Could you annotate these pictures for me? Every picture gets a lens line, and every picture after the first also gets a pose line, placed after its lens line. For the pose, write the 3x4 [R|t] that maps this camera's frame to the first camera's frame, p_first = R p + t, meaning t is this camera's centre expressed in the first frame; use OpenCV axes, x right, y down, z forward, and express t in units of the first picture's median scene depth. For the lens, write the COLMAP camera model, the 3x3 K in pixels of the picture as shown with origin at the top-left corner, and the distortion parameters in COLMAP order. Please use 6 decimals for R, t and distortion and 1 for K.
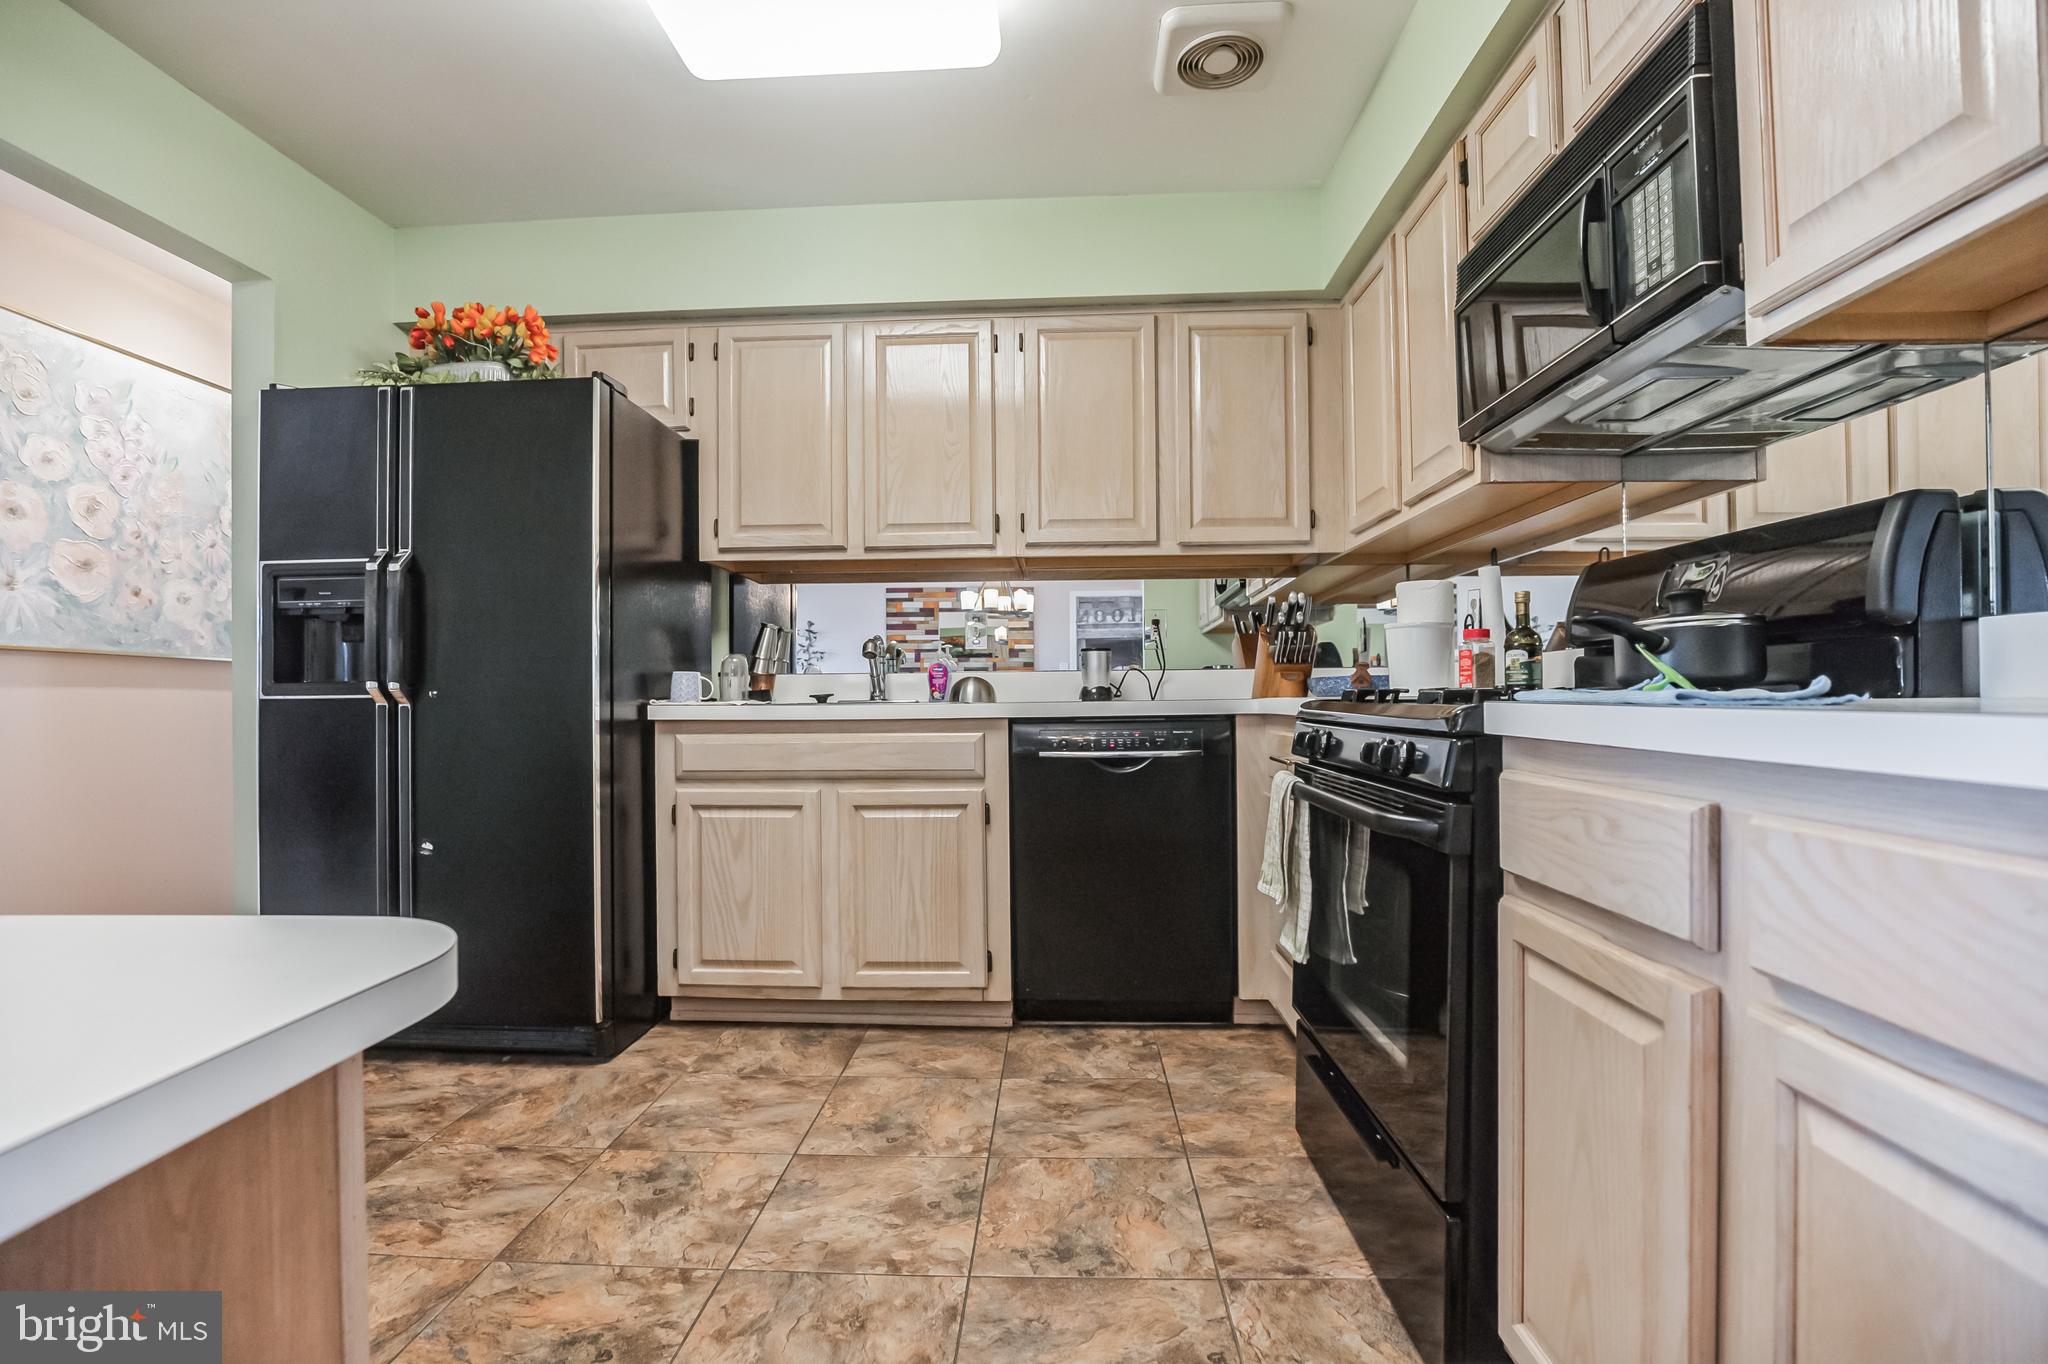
lens RADIAL K [[951.0, 0, 1021.7], [0, 951.0, 690.0], [0, 0, 1]] dist [-0.036940, 0.005707]
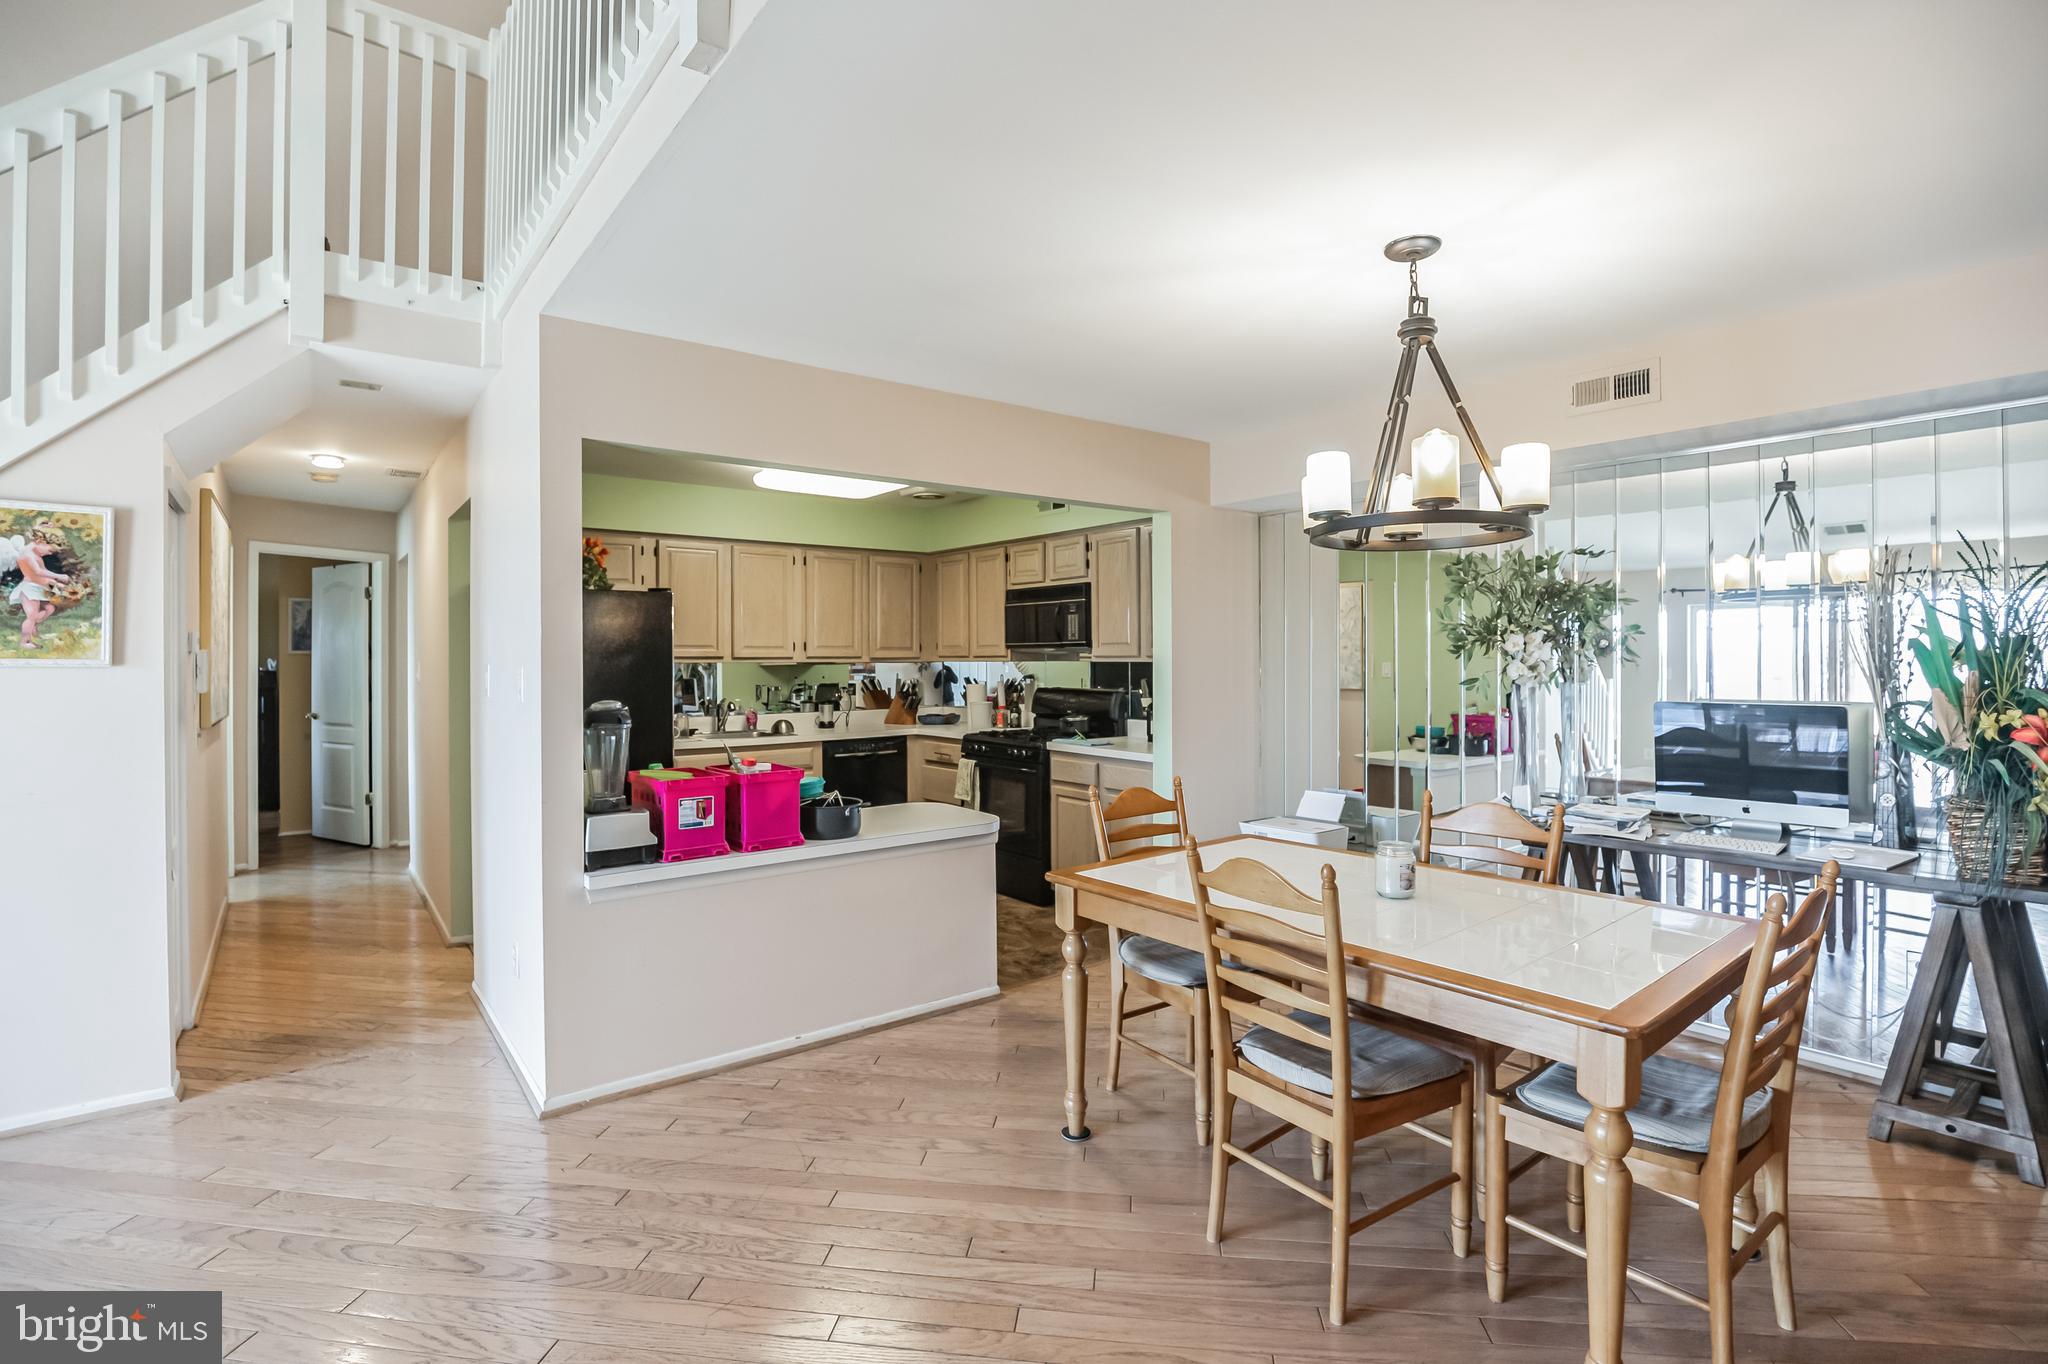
lens RADIAL K [[951.0, 0, 1017.2], [0, 951.0, 656.0], [0, 0, 1]] dist [-0.036940, 0.005707]
pose [[0.762155, 0.005871, 0.647368, -1.156654], [-0.007149, 0.999974, -0.000652, -0.179220], [-0.647355, -0.004131, 0.762177, -1.065487]]
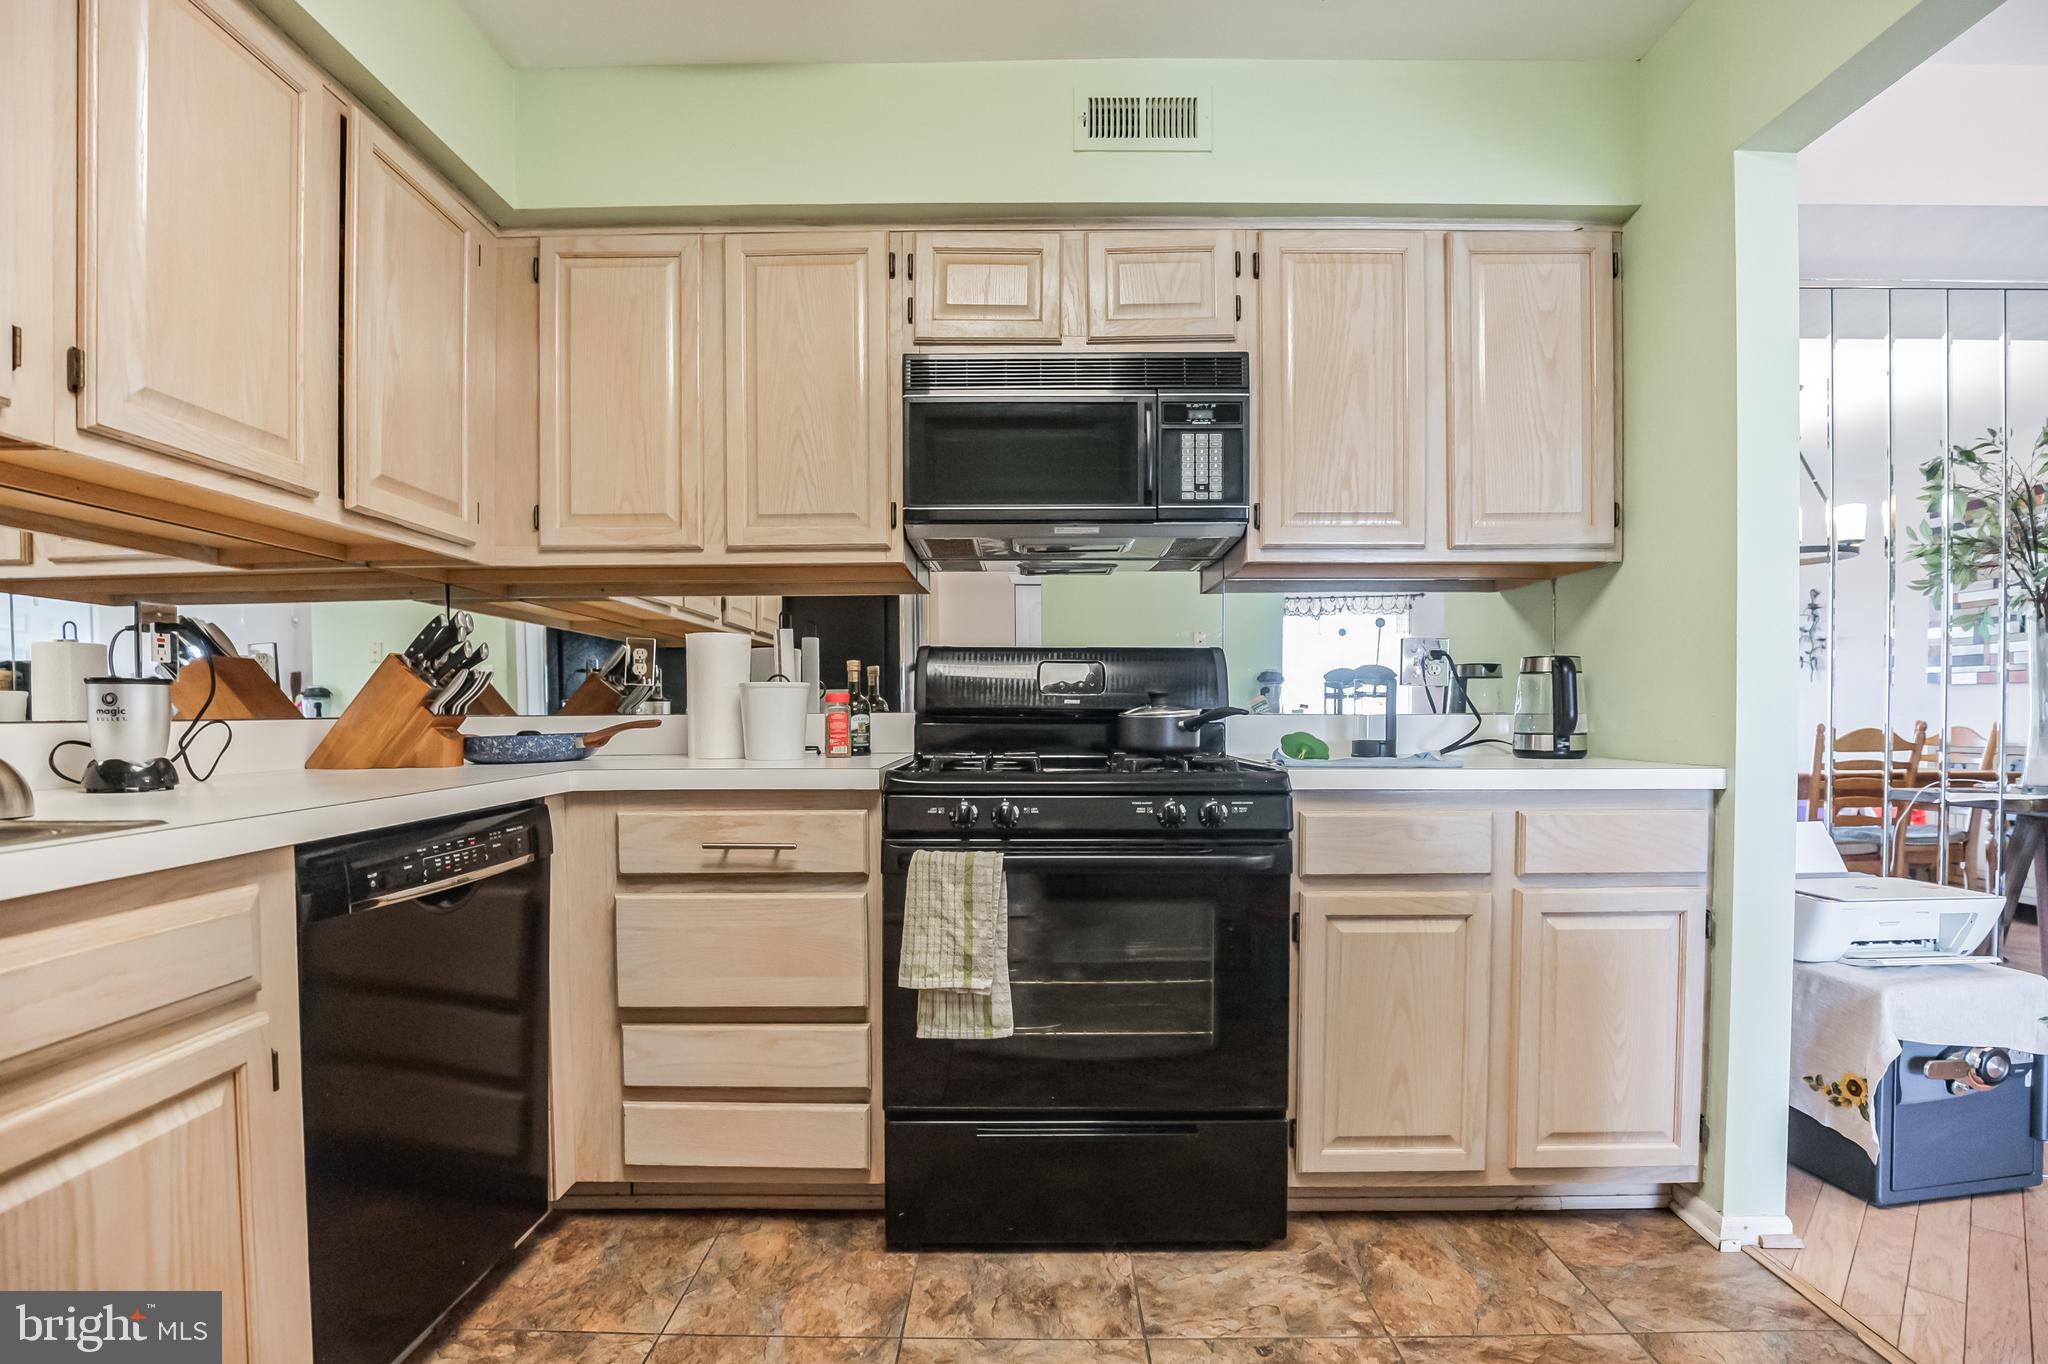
lens RADIAL K [[951.0, 0, 1021.3], [0, 951.0, 730.5], [0, 0, 1]] dist [-0.036940, 0.005707]
pose [[-0.030833, -0.012012, 0.999452, -0.467171], [-0.002925, 0.999925, 0.011928, -0.029888], [-0.999520, -0.002556, -0.030866, 0.679725]]
